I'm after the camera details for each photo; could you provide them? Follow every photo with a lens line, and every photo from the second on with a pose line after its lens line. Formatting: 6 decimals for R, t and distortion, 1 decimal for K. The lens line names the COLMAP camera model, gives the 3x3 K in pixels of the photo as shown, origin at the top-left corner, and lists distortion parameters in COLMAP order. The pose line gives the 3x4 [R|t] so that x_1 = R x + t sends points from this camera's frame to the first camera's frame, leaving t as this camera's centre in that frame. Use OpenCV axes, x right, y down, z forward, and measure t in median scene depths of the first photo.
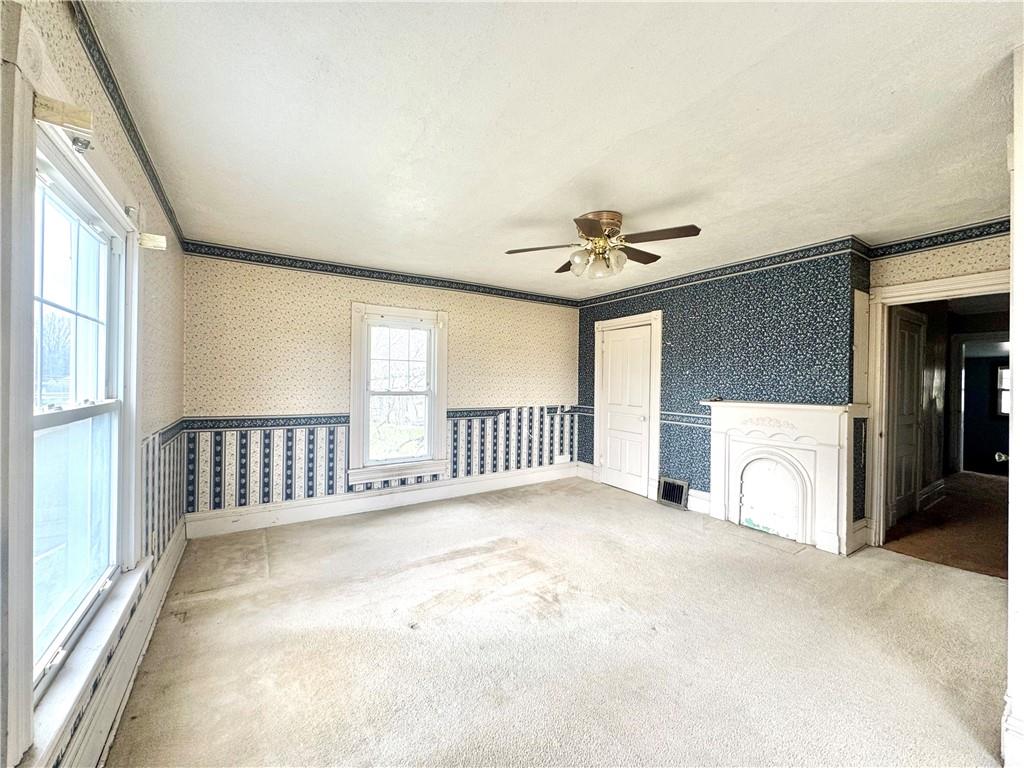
lens RADIAL K [[407.5, 0, 513.3], [0, 407.5, 383.2], [0, 0, 1]] dist [-0.001533, -0.000131]
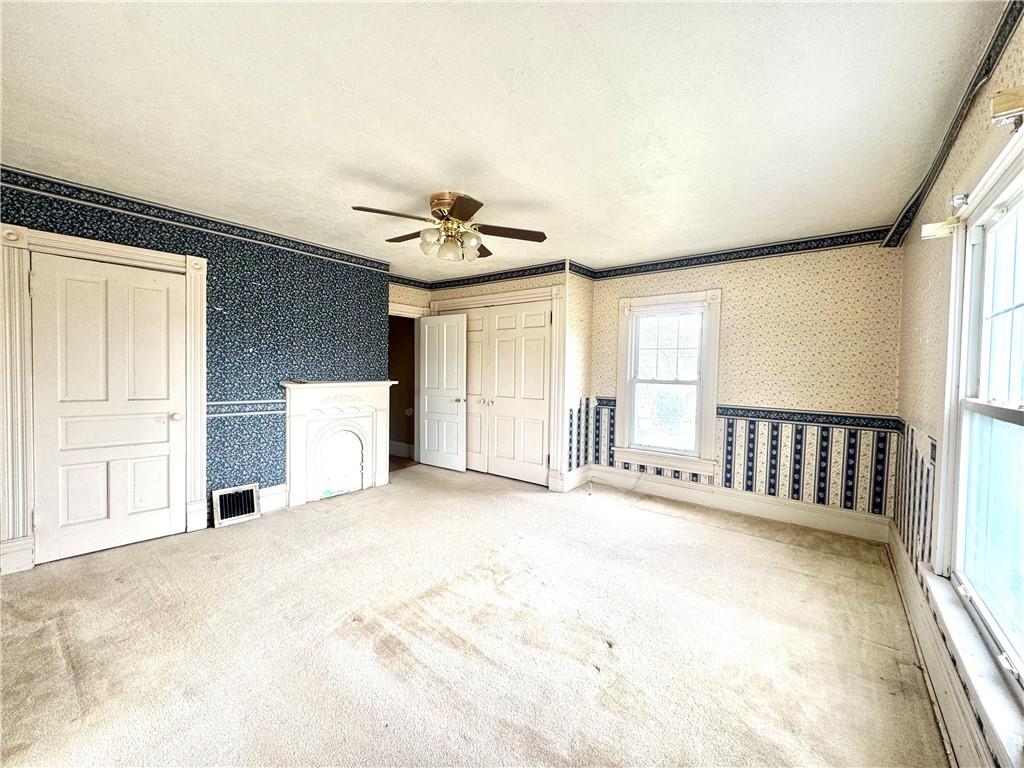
lens RADIAL K [[407.5, 0, 513.3], [0, 407.5, 383.2], [0, 0, 1]] dist [-0.001533, -0.000131]
pose [[-0.316494, -0.046508, 0.947454, -0.523408], [-0.017958, 0.998912, 0.043035, -0.004967], [-0.948424, -0.003394, -0.316985, 0.779099]]
